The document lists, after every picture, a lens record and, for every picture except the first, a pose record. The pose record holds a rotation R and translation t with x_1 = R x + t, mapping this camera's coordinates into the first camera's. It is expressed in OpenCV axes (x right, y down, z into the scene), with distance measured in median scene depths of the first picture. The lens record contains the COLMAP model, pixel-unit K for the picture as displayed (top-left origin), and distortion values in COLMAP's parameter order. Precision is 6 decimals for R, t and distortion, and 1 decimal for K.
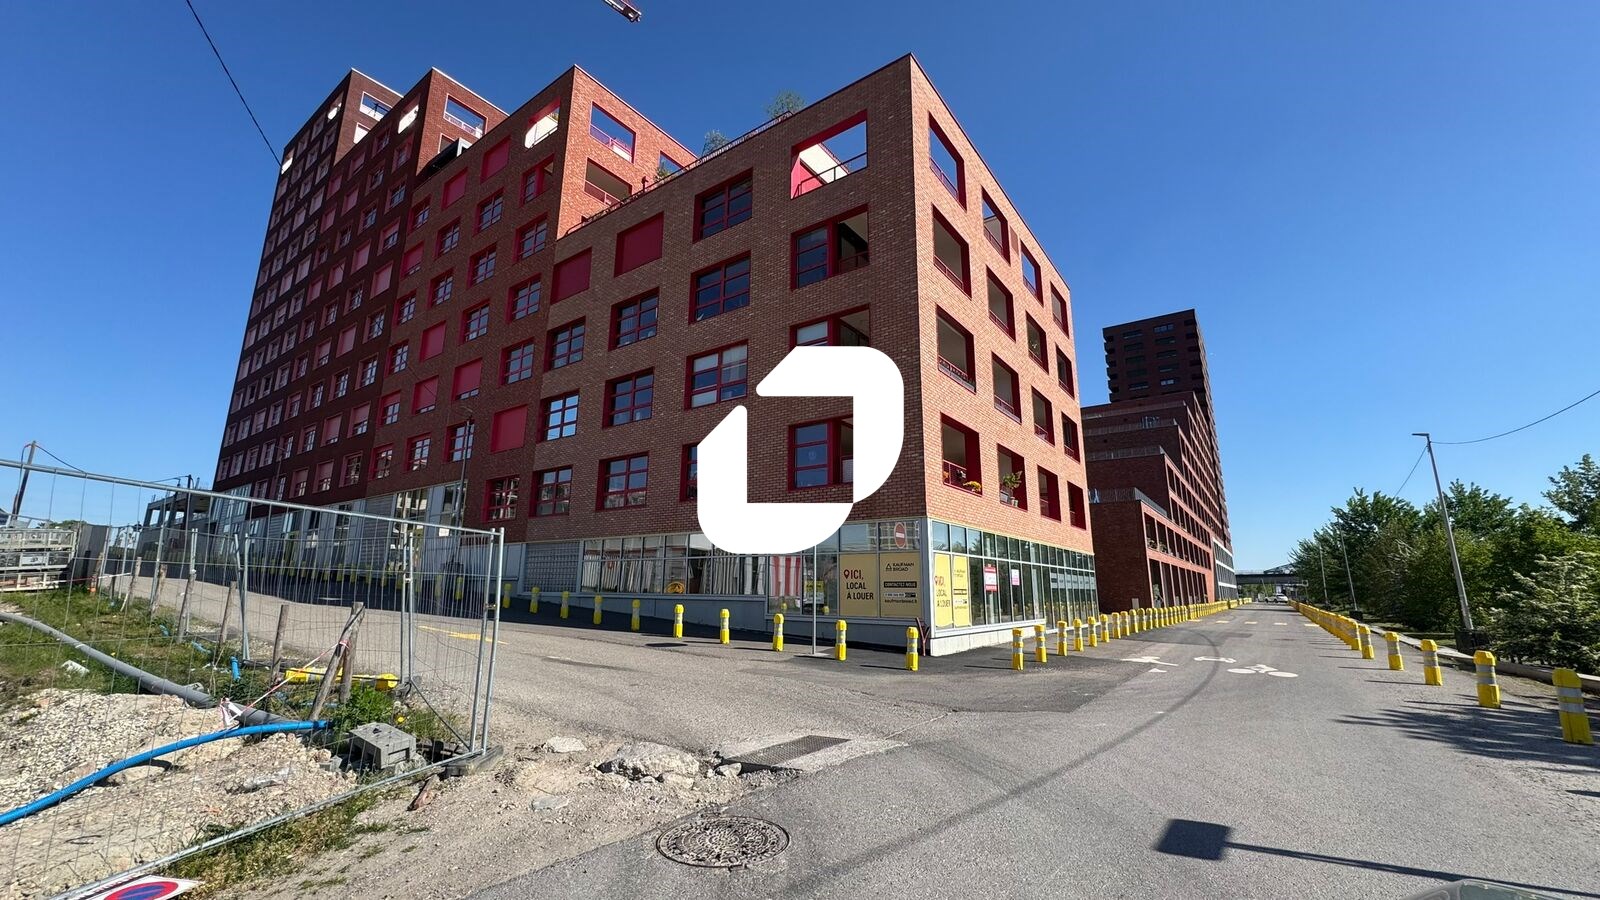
lens RADIAL K [[638.2, 0, 795.2], [0, 638.2, 448.9], [0, 0, 1]] dist [-0.001046, 0.000085]
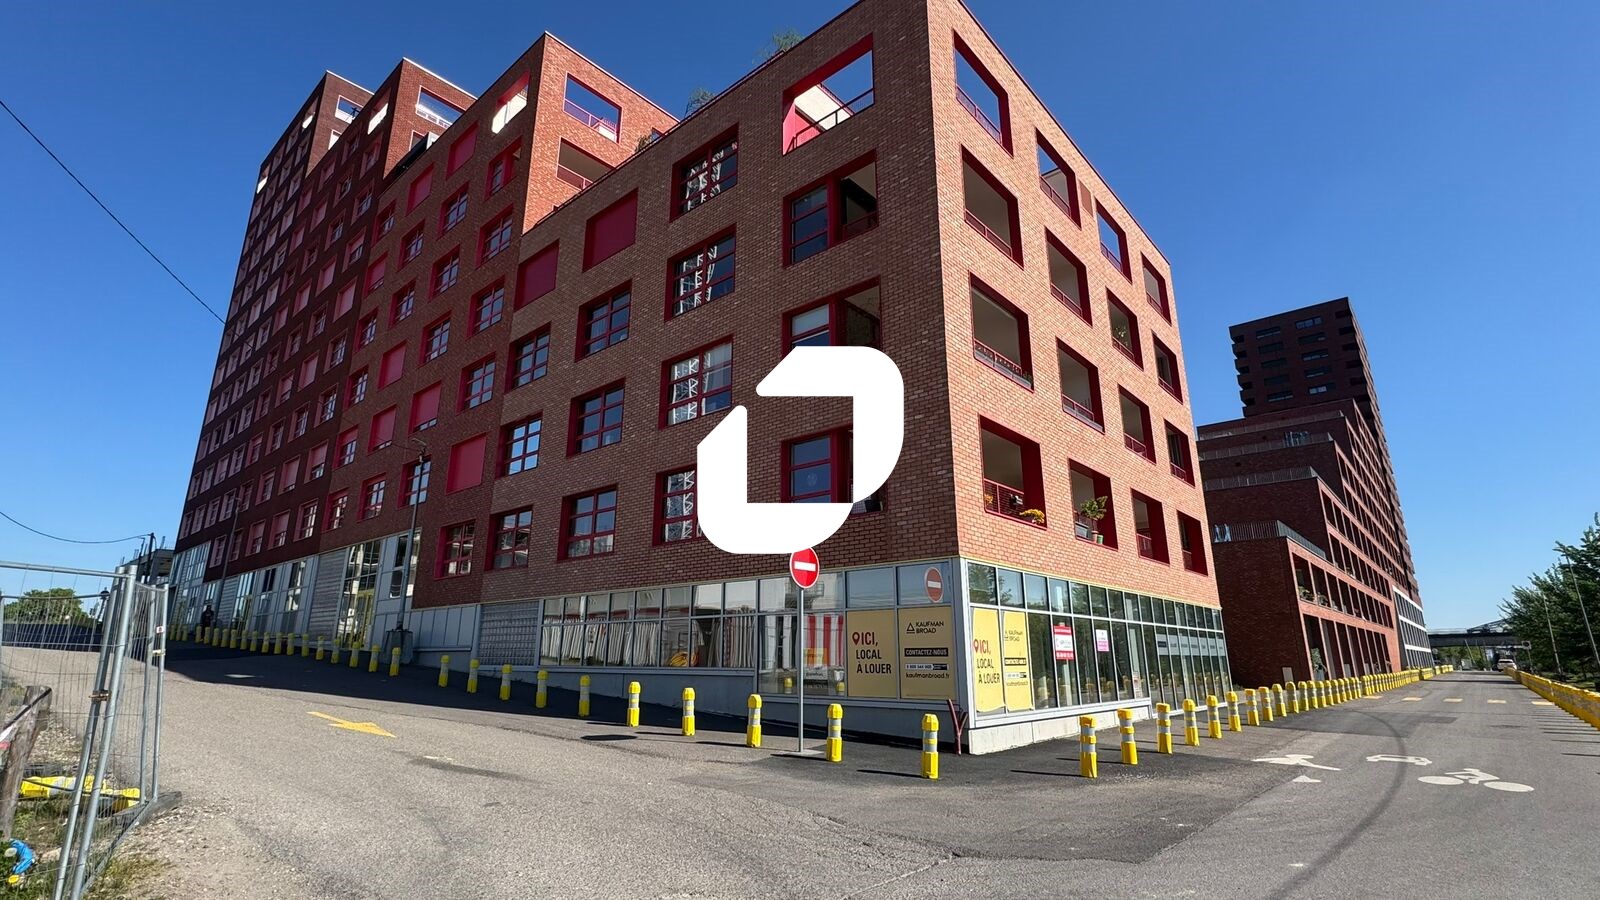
lens RADIAL K [[744.4, 0, 800.7], [0, 744.4, 451.3], [0, 0, 1]] dist [0.000792, -0.000956]
pose [[0.995758, -0.032017, -0.086259, 0.067537], [0.027244, 0.998061, -0.055956, 0.019339], [0.087883, 0.053368, 0.994700, 0.090908]]
